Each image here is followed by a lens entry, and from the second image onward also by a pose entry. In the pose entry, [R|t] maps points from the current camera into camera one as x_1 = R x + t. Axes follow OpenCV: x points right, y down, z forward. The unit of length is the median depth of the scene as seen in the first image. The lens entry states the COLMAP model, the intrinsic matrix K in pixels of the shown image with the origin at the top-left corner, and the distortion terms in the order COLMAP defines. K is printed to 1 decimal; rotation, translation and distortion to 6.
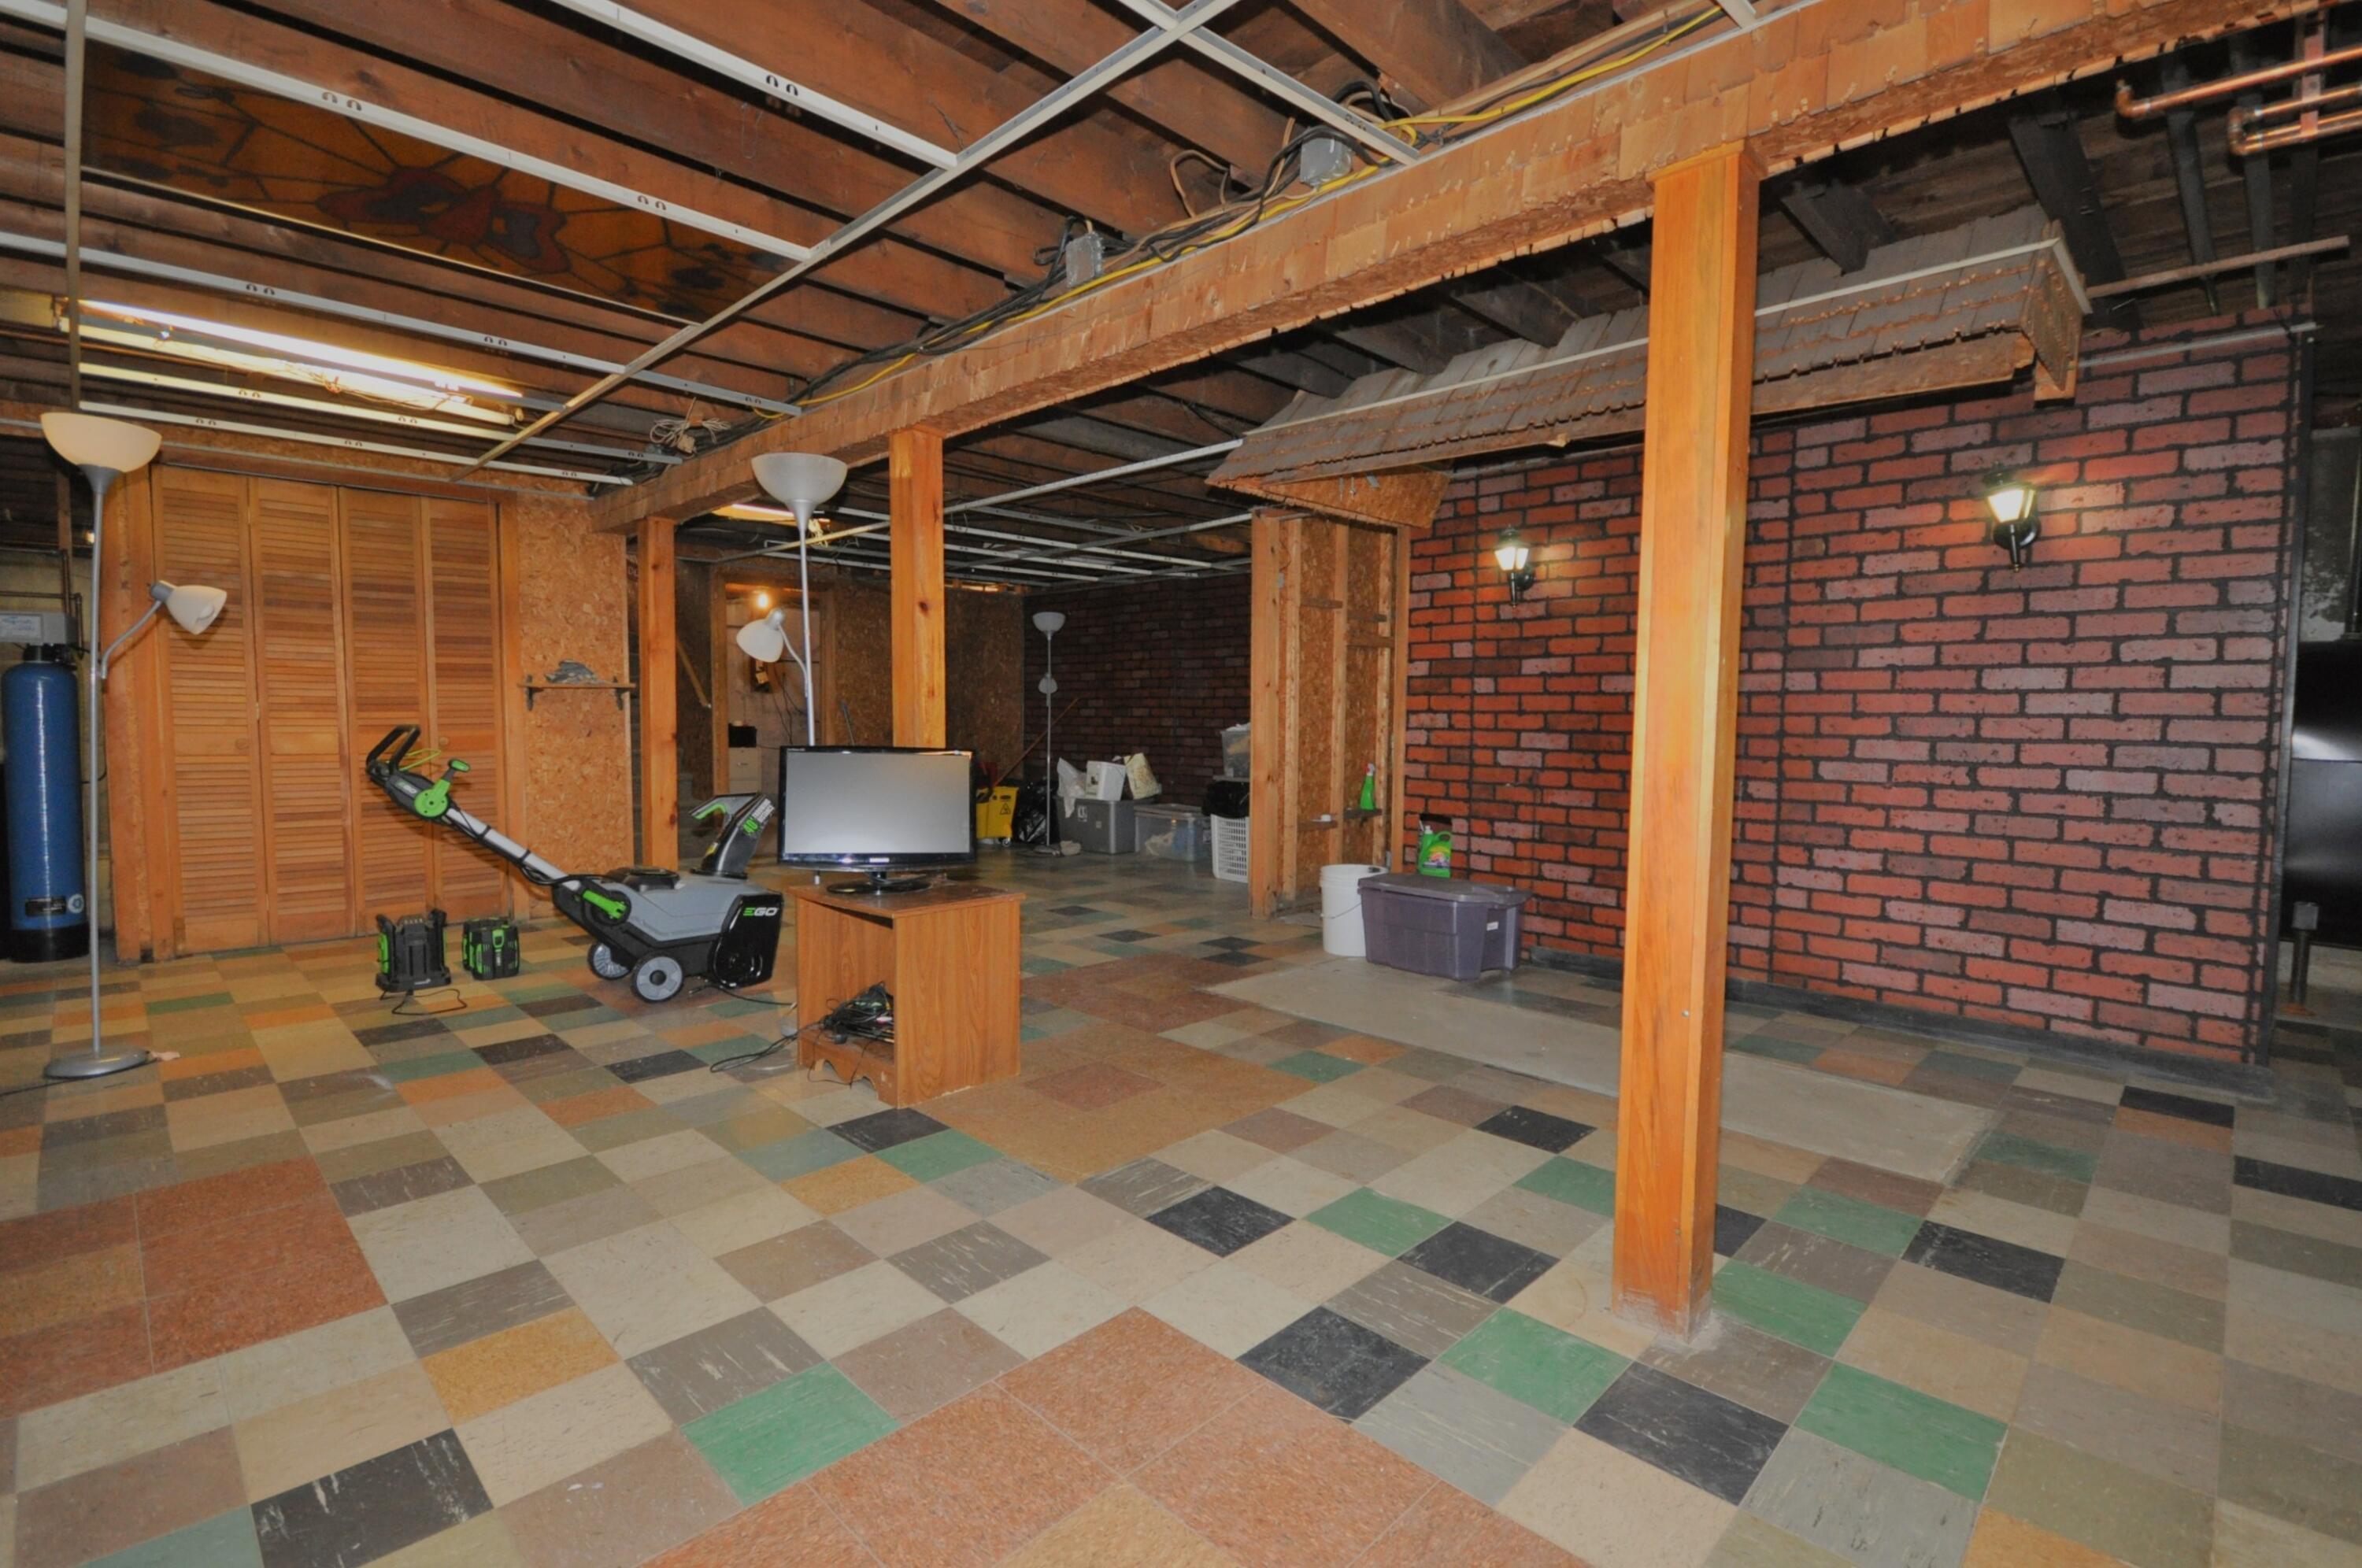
lens RADIAL K [[1089.3, 0, 1181.0], [0, 1089.3, 784.0], [0, 0, 1]] dist [-0.002851, -0.000297]
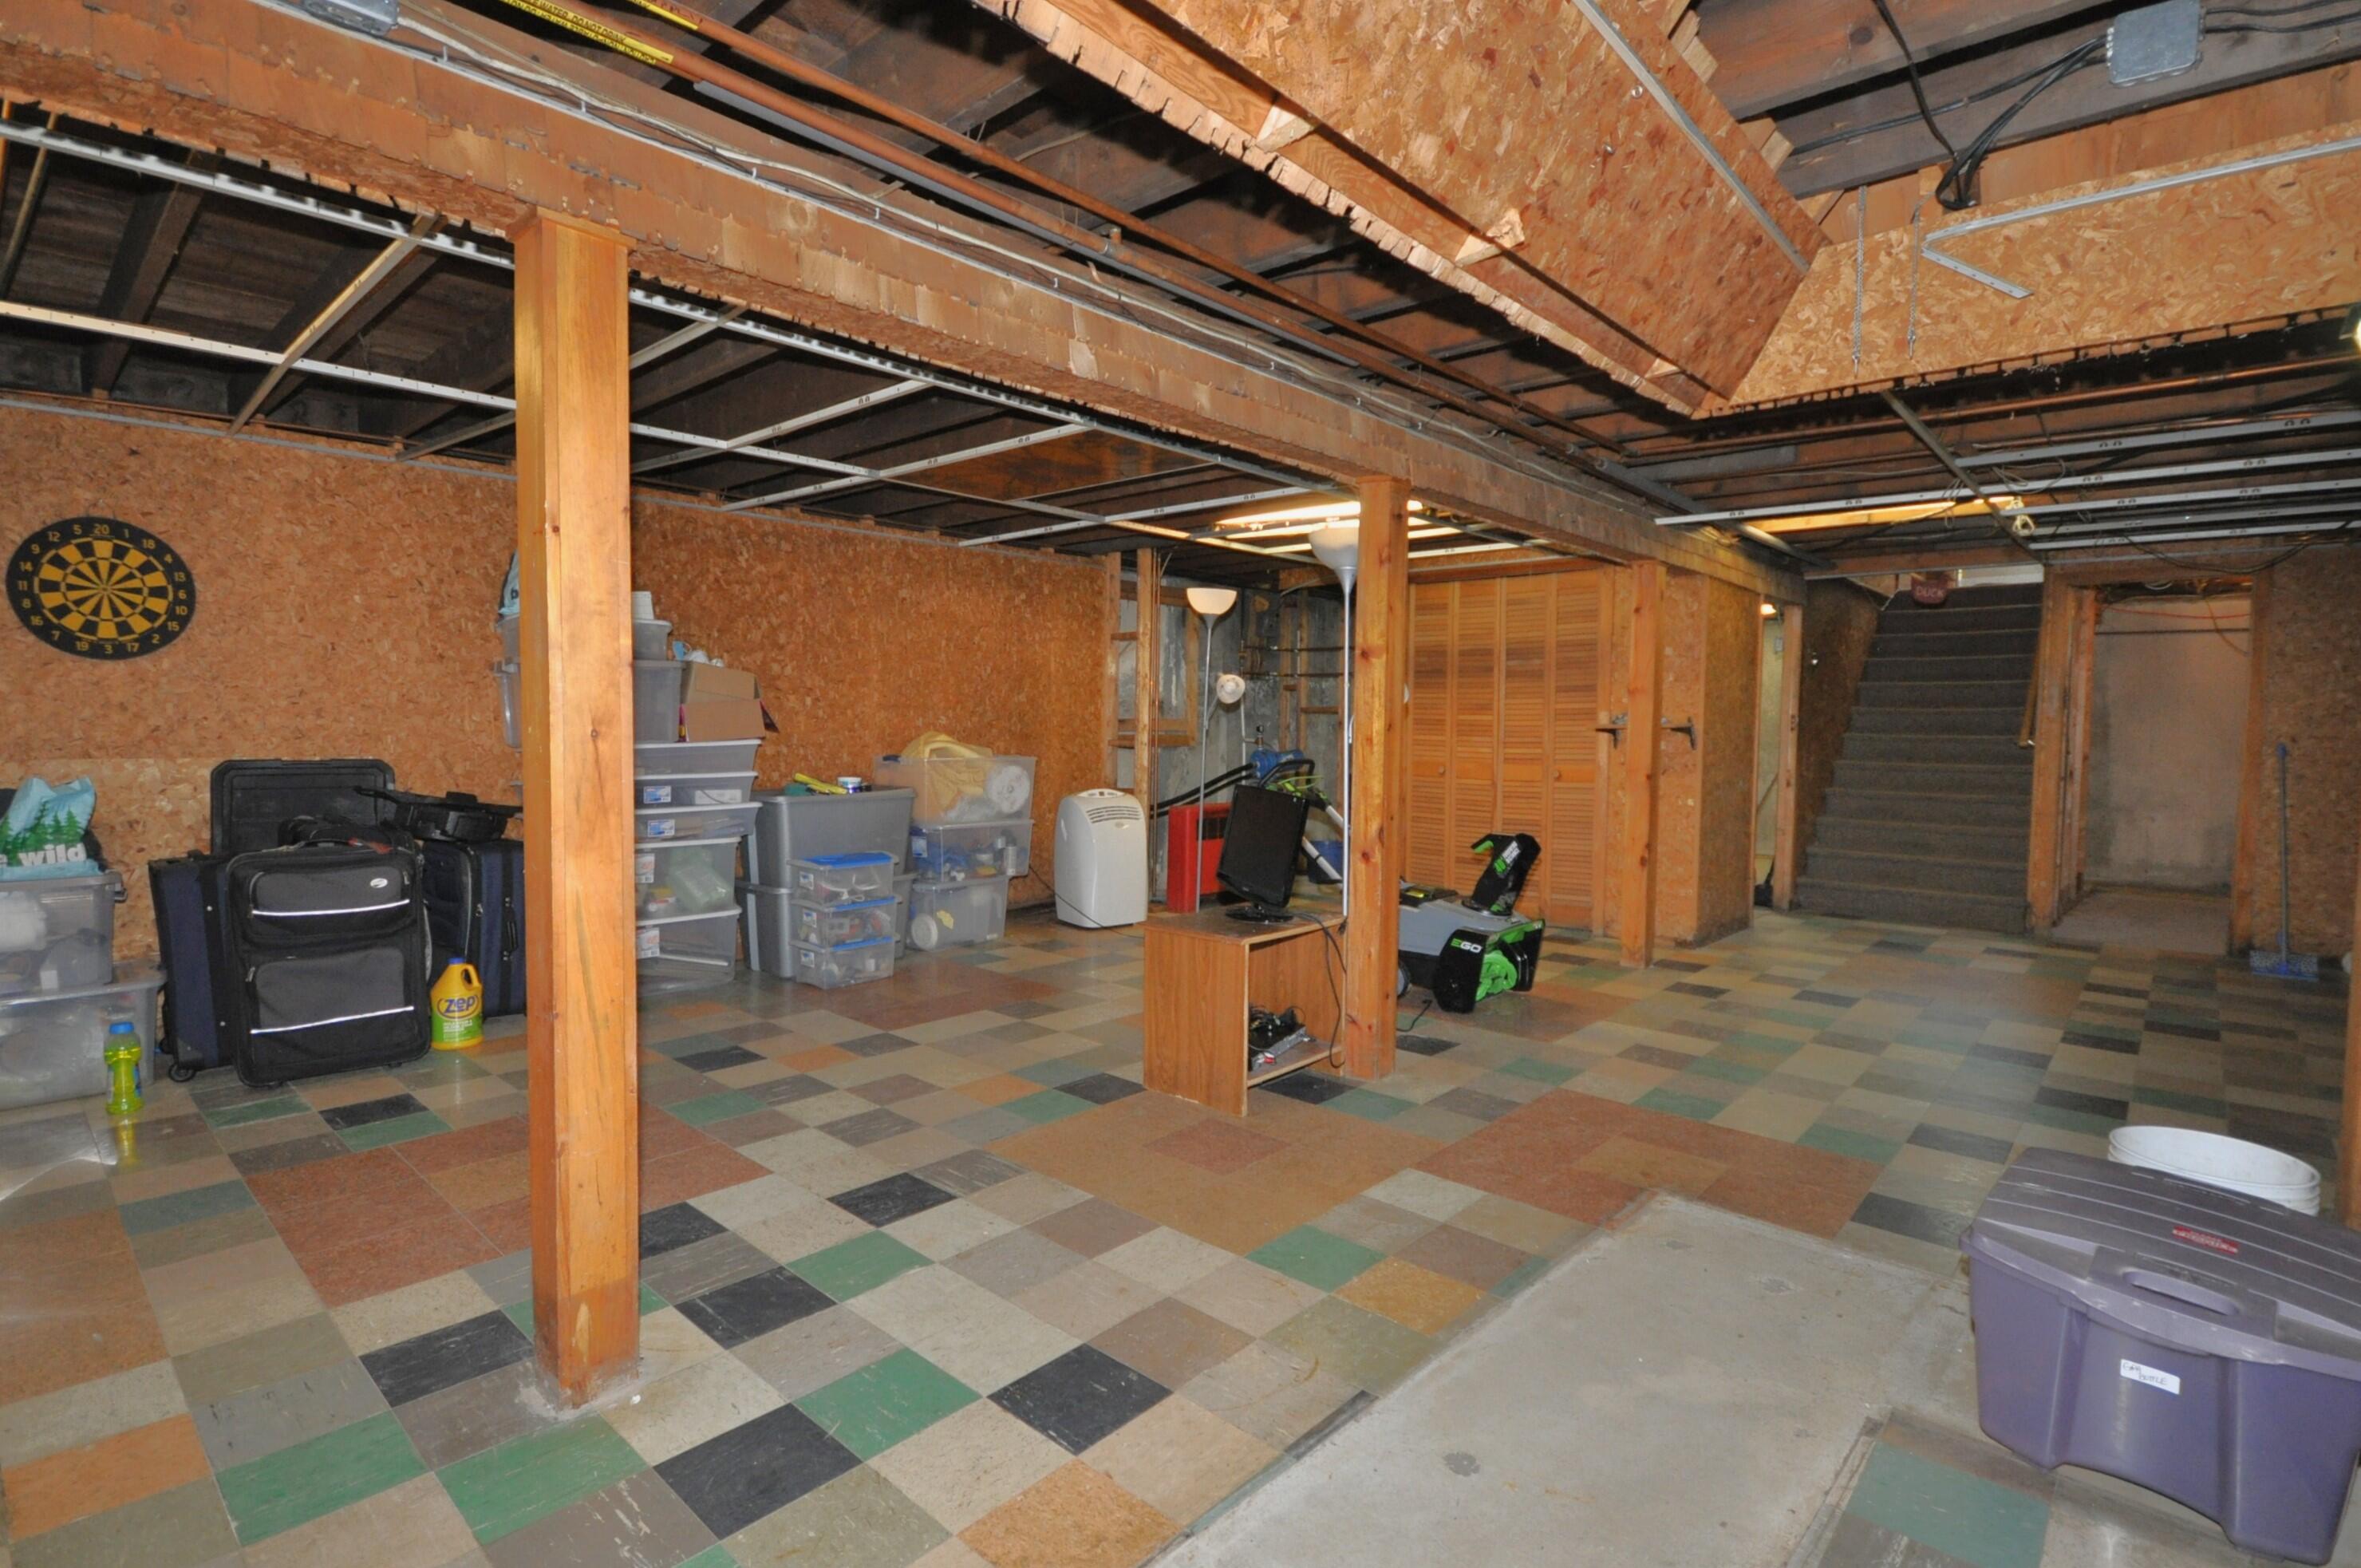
lens RADIAL K [[1122.8, 0, 1180.5], [0, 1122.8, 784.0], [0, 0, 1]] dist [0.000889, 0.000618]
pose [[0.036152, 0.046247, -0.998276, 1.205030], [-0.073515, 0.996345, 0.043495, -0.115008], [0.996639, 0.071816, 0.039419, 1.206741]]
